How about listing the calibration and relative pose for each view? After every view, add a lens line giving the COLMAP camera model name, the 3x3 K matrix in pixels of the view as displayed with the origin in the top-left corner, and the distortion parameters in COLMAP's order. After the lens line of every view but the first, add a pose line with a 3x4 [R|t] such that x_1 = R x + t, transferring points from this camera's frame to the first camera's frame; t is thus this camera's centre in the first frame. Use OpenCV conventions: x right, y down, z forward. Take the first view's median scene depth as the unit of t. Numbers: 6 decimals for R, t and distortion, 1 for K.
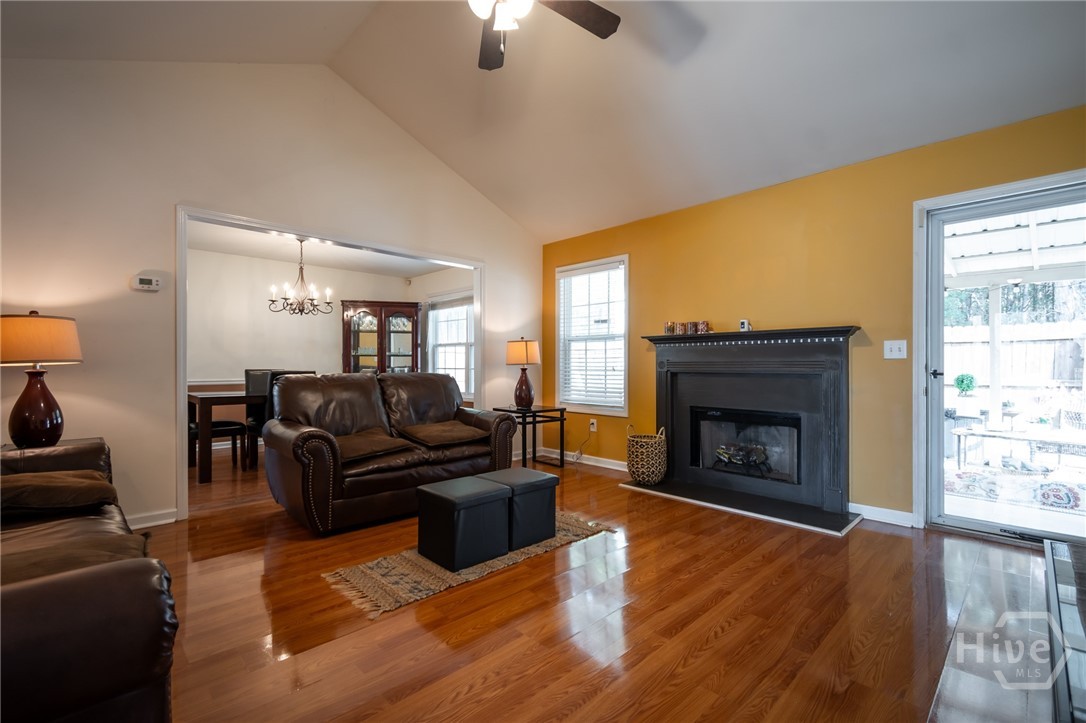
lens RADIAL K [[480.3, 0, 545.7], [0, 480.3, 363.6], [0, 0, 1]] dist [0.003274, 0.000199]
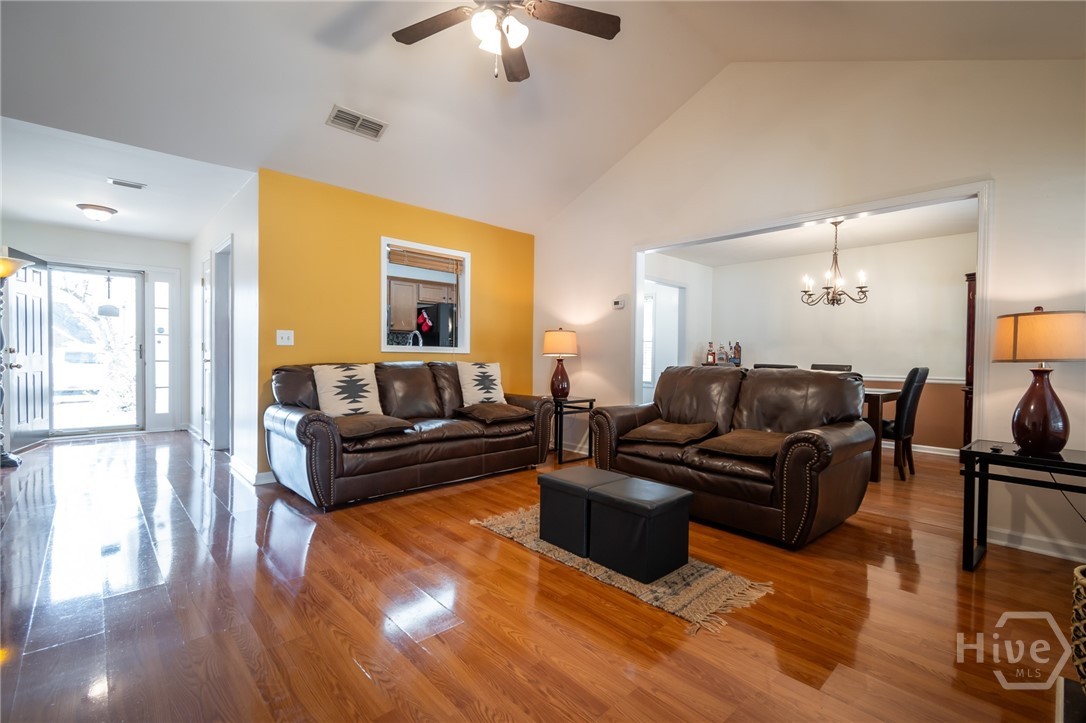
lens RADIAL K [[480.3, 0, 545.7], [0, 480.3, 363.6], [0, 0, 1]] dist [0.003274, 0.000199]
pose [[-0.019884, 0.019067, -0.999620, 0.863524], [-0.011477, 0.999748, 0.019298, -0.001601], [0.999736, 0.011856, -0.019660, 0.949405]]
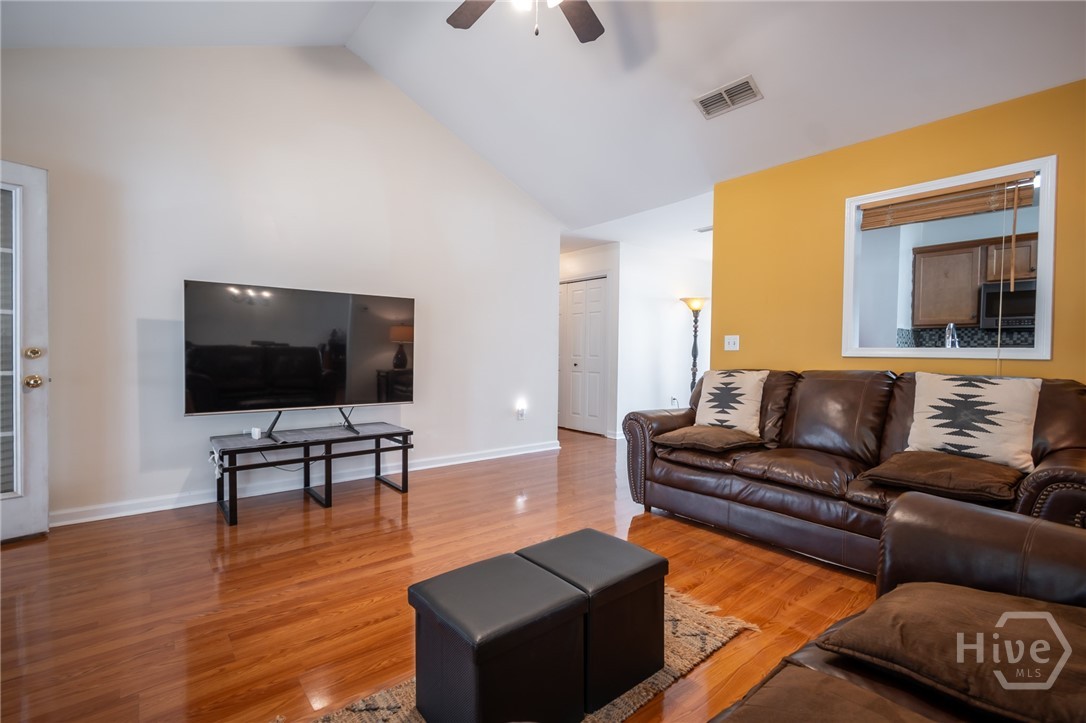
lens RADIAL K [[480.3, 0, 545.7], [0, 480.3, 363.6], [0, 0, 1]] dist [0.003274, 0.000199]
pose [[-0.997602, -0.013281, 0.067922, -0.154643], [-0.012180, 0.999788, 0.016597, 0.001986], [-0.068128, 0.015730, -0.997553, 1.642347]]
